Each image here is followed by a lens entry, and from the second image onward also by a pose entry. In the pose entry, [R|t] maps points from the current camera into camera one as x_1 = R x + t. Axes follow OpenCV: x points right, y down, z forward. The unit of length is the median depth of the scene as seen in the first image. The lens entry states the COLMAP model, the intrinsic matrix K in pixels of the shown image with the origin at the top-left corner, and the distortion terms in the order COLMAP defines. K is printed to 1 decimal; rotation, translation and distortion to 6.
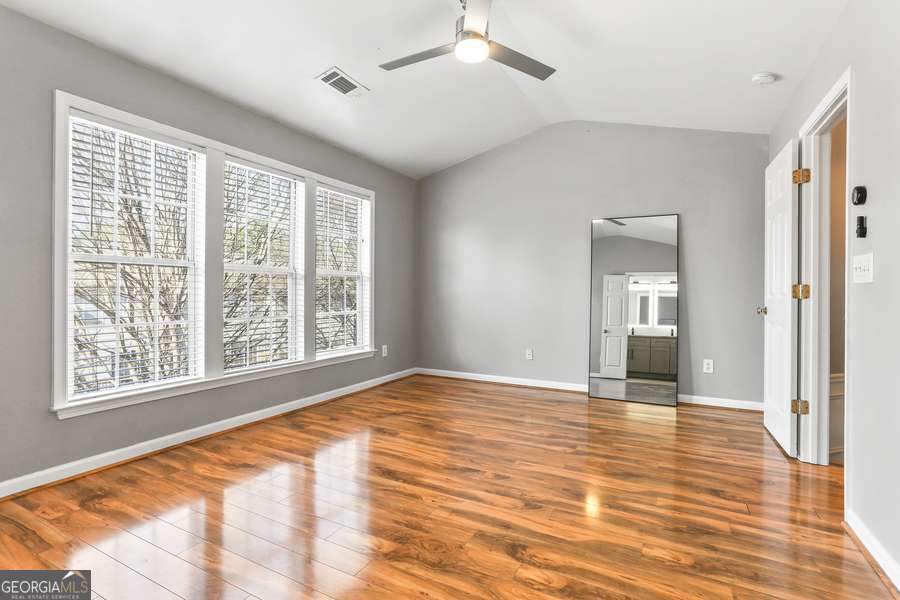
lens RADIAL K [[438.6, 0, 445.3], [0, 438.6, 295.1], [0, 0, 1]] dist [-0.034584, 0.006469]
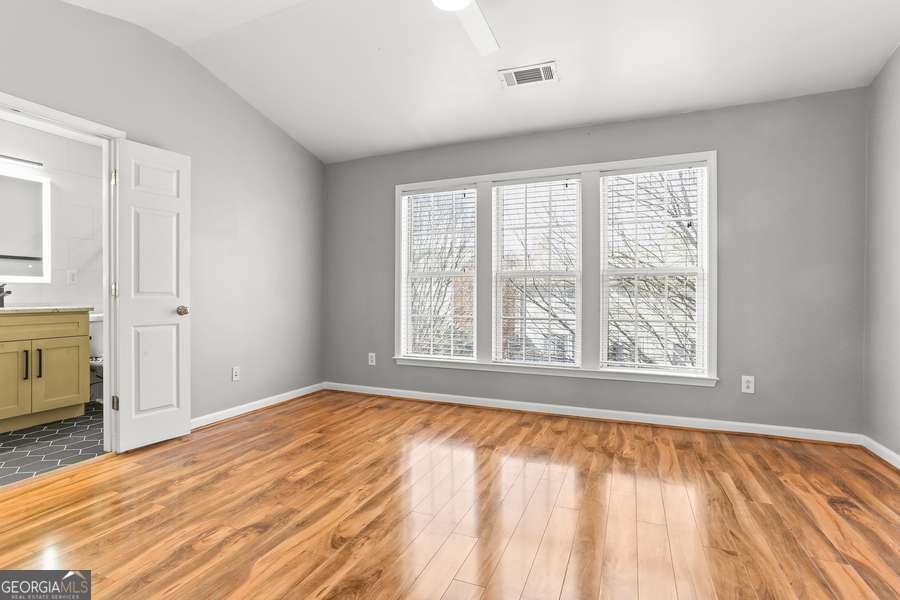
lens RADIAL K [[438.6, 0, 449.2], [0, 438.6, 298.9], [0, 0, 1]] dist [-0.034584, 0.006469]
pose [[0.080113, -0.003337, -0.996780, 0.801922], [-0.009545, 0.999946, -0.004115, 0.011229], [0.996740, 0.009844, 0.080077, 0.866836]]
